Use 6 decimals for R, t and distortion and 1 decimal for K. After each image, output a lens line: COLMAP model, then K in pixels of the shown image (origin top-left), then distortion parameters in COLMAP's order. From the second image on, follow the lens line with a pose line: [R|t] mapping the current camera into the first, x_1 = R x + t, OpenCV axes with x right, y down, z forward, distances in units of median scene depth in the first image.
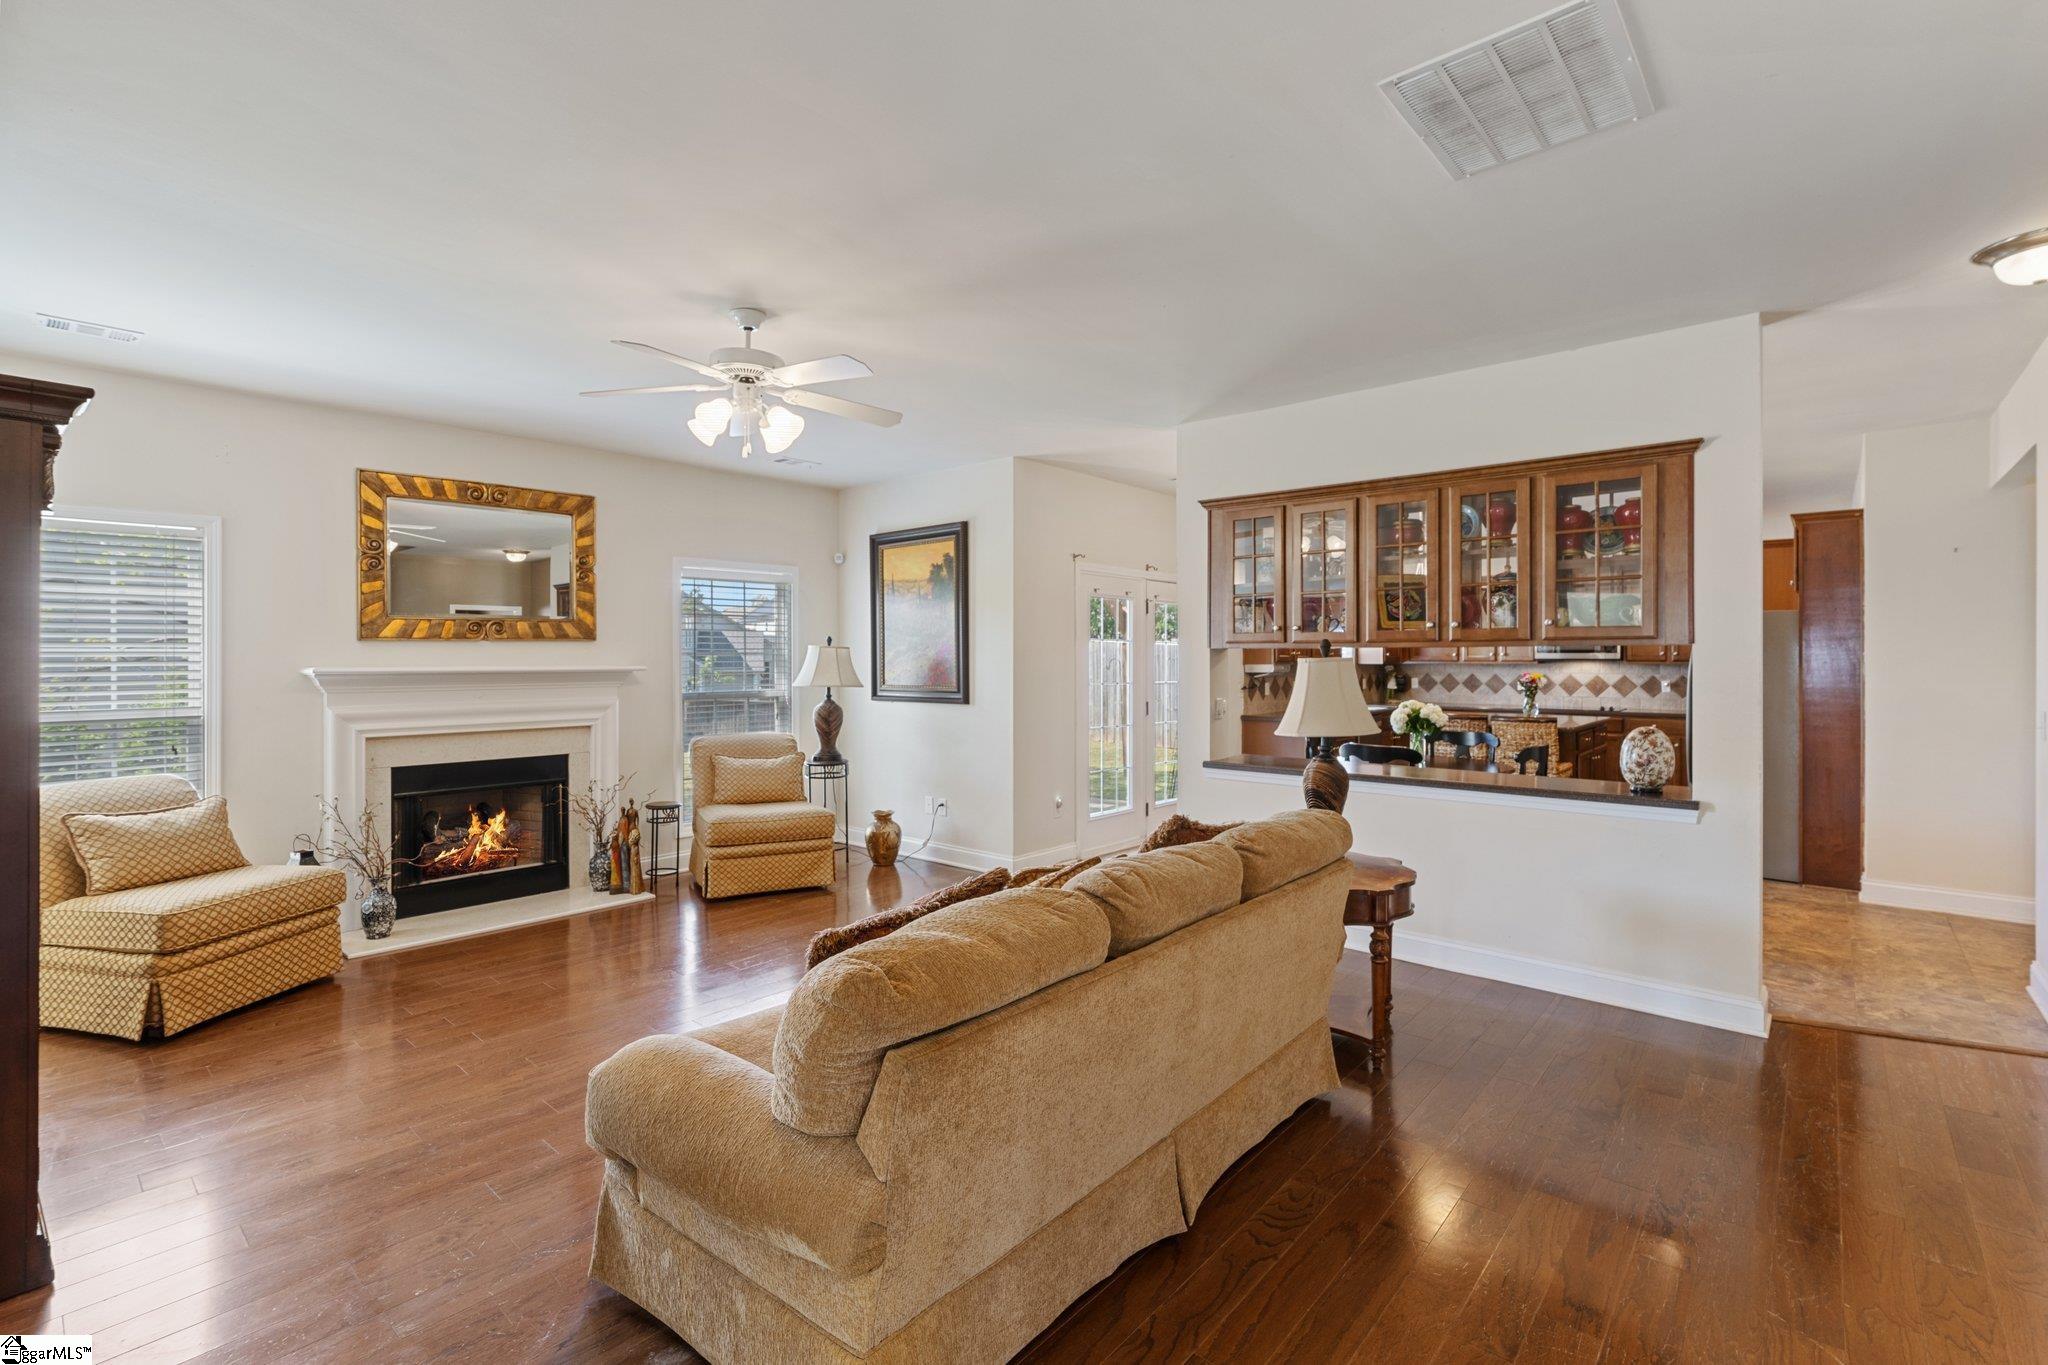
lens RADIAL K [[946.4, 0, 1030.6], [0, 946.4, 667.5], [0, 0, 1]] dist [-0.018545, -0.000175]
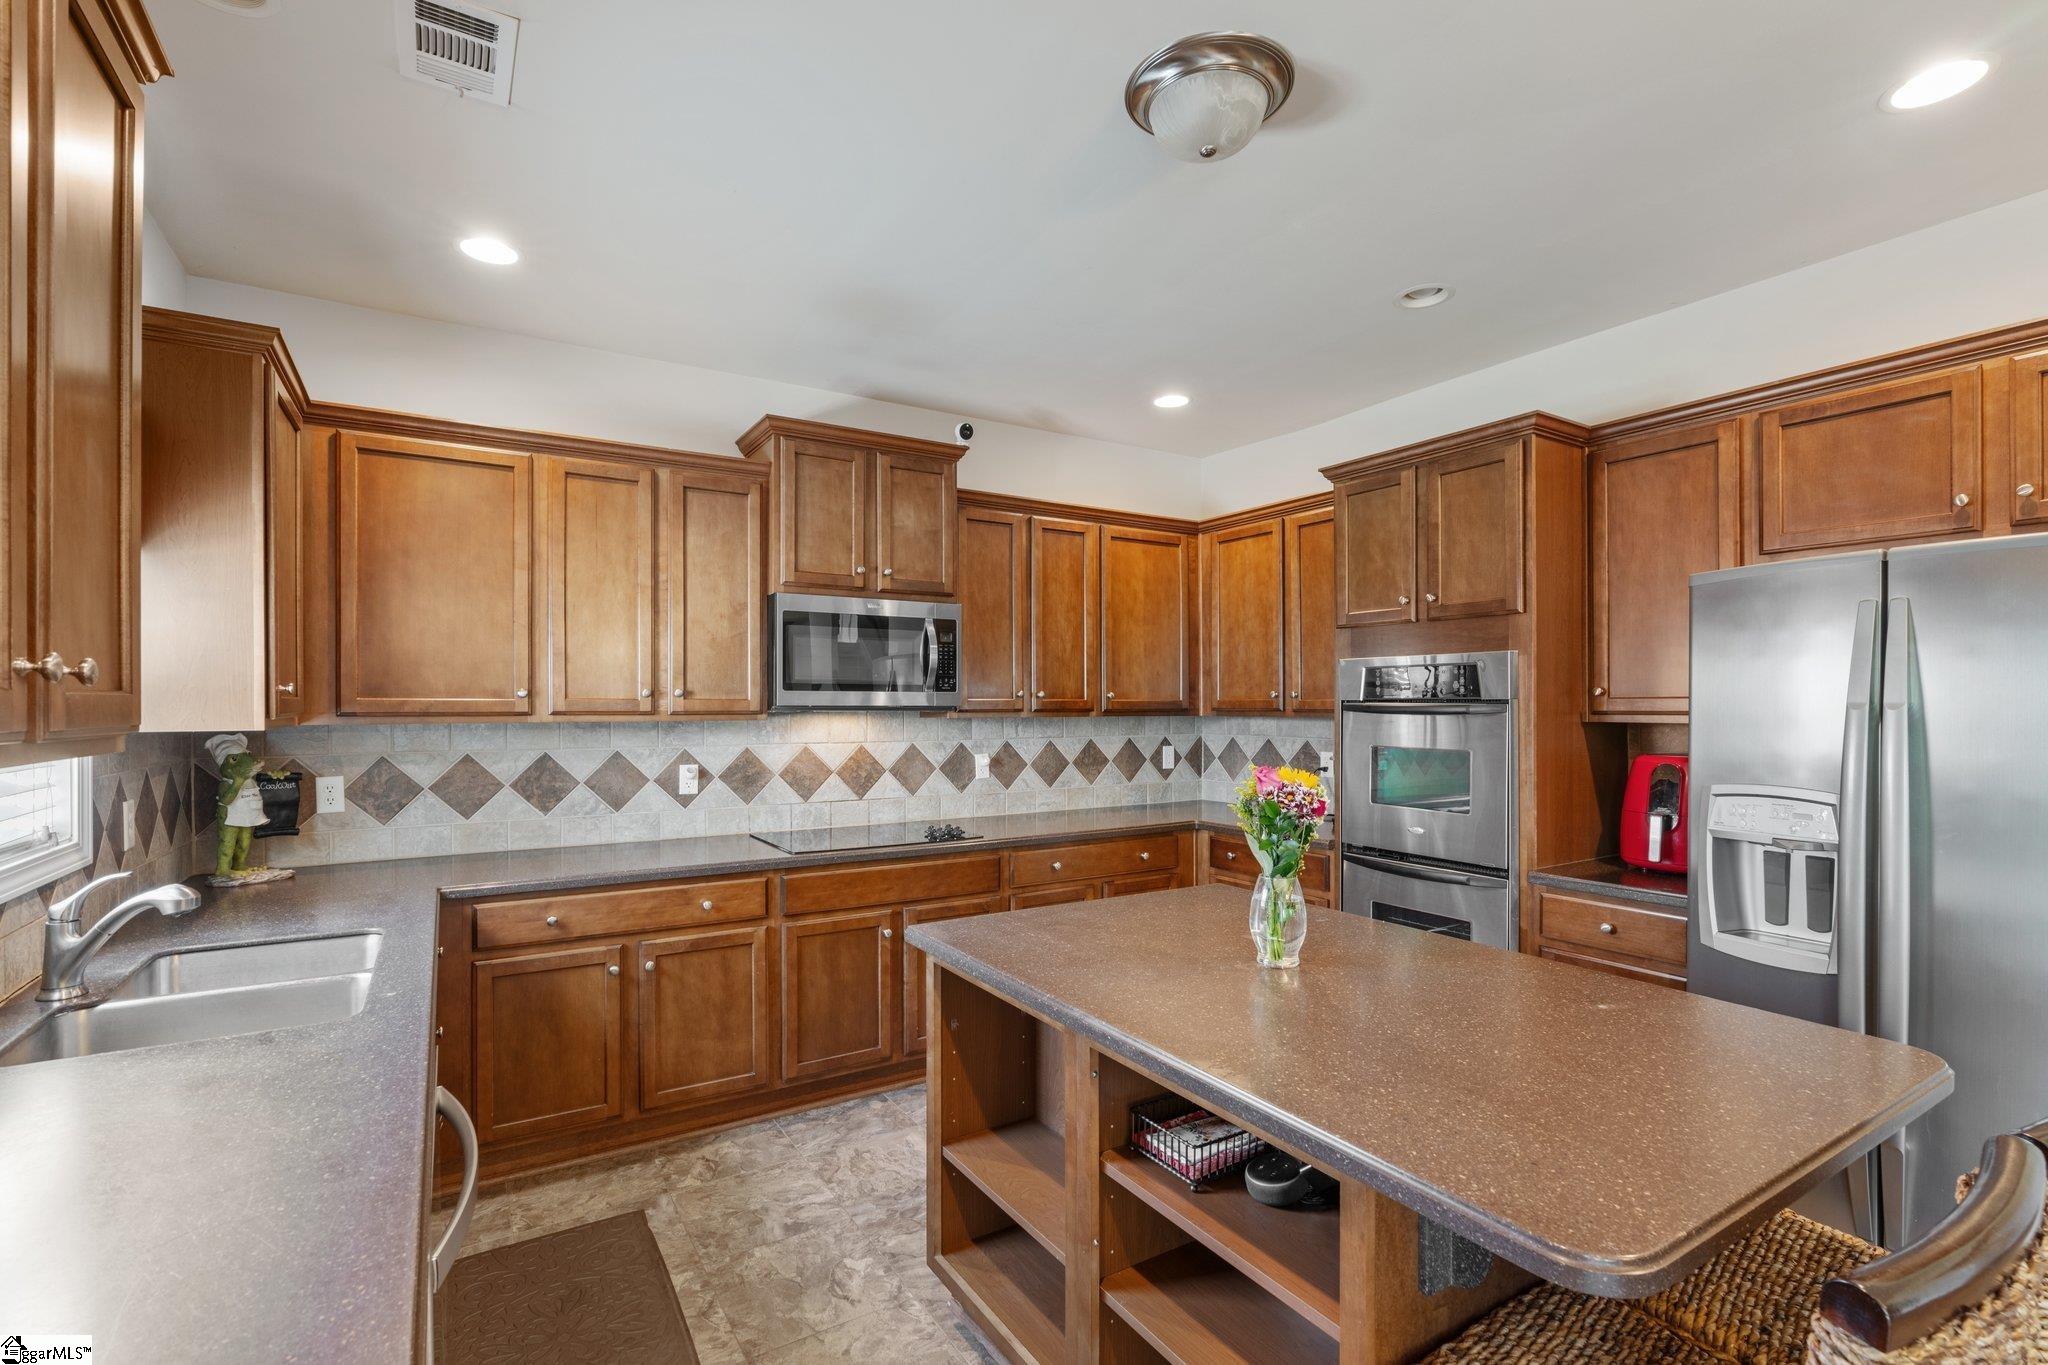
lens RADIAL K [[946.4, 0, 1030.6], [0, 946.4, 667.5], [0, 0, 1]] dist [-0.018545, -0.000175]
pose [[0.308672, 0.035138, 0.950519, 0.232049], [0.005667, 0.999232, -0.038779, -0.009117], [-0.951152, 0.017356, 0.308236, 0.791646]]
